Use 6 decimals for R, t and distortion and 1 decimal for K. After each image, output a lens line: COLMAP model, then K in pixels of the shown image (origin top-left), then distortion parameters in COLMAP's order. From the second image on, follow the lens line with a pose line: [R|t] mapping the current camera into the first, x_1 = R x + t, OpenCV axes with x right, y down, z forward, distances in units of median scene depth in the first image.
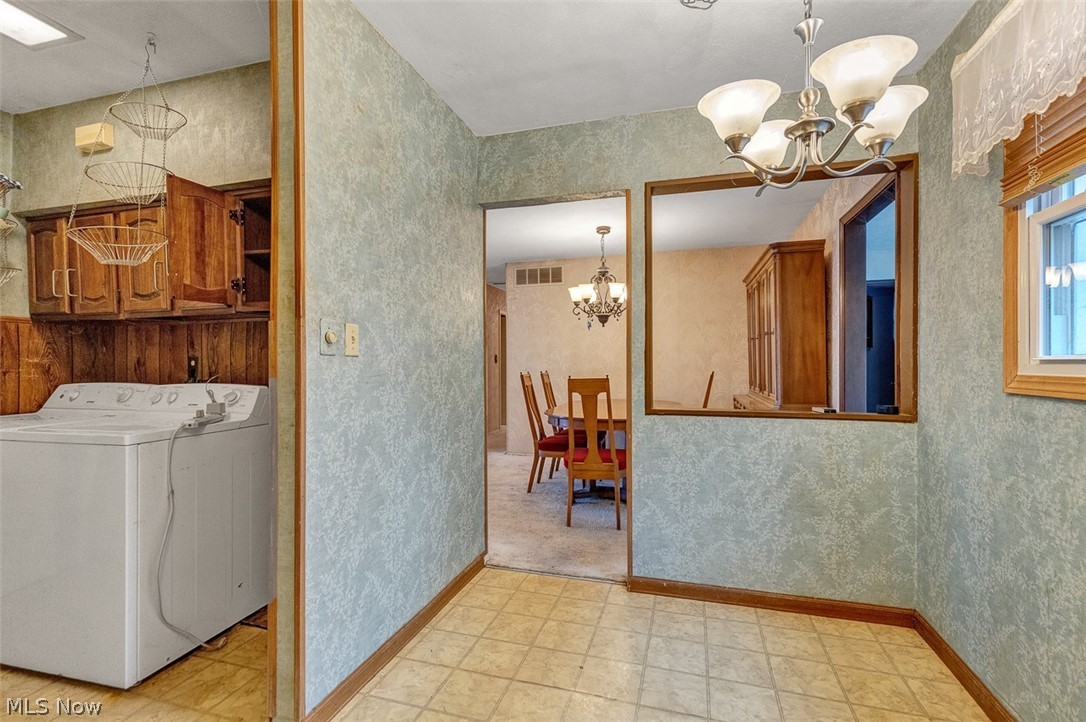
lens RADIAL K [[497.8, 0, 540.5], [0, 497.8, 358.4], [0, 0, 1]] dist [0.009429, -0.001375]
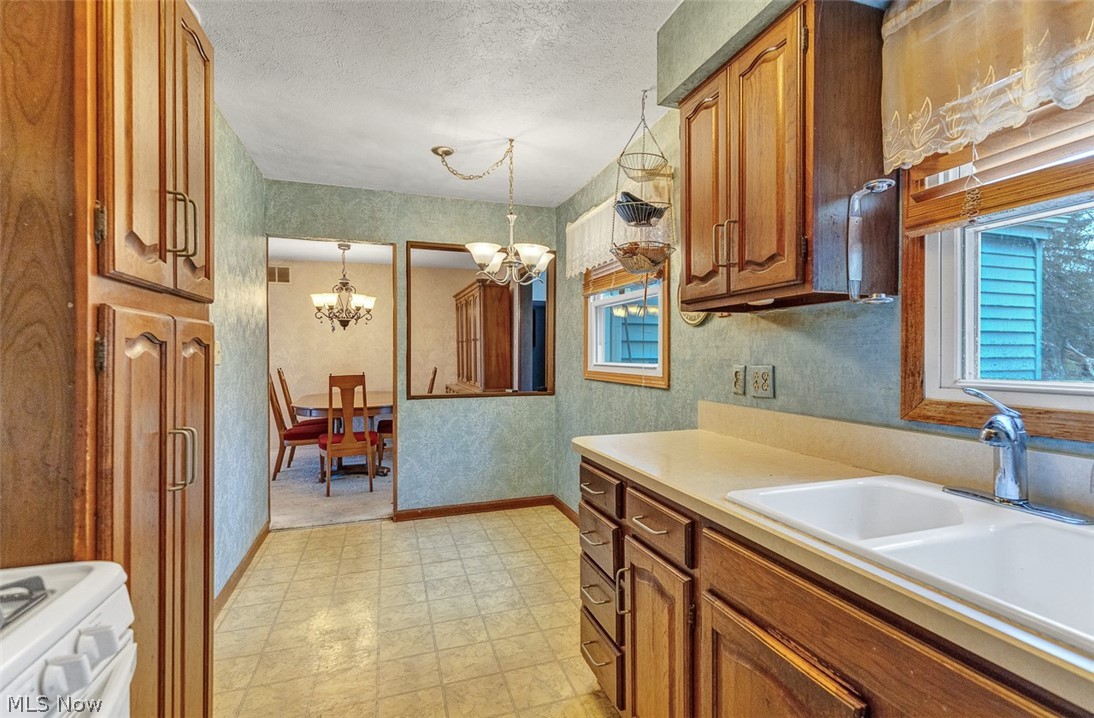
lens RADIAL K [[501.5, 0, 548.9], [0, 501.5, 353.2], [0, 0, 1]] dist [0.009429, -0.001375]
pose [[0.818532, 0.000710, 0.574461, -0.280966], [-0.004814, 0.999973, 0.005623, -0.032346], [-0.574441, -0.007368, 0.818513, -0.426485]]
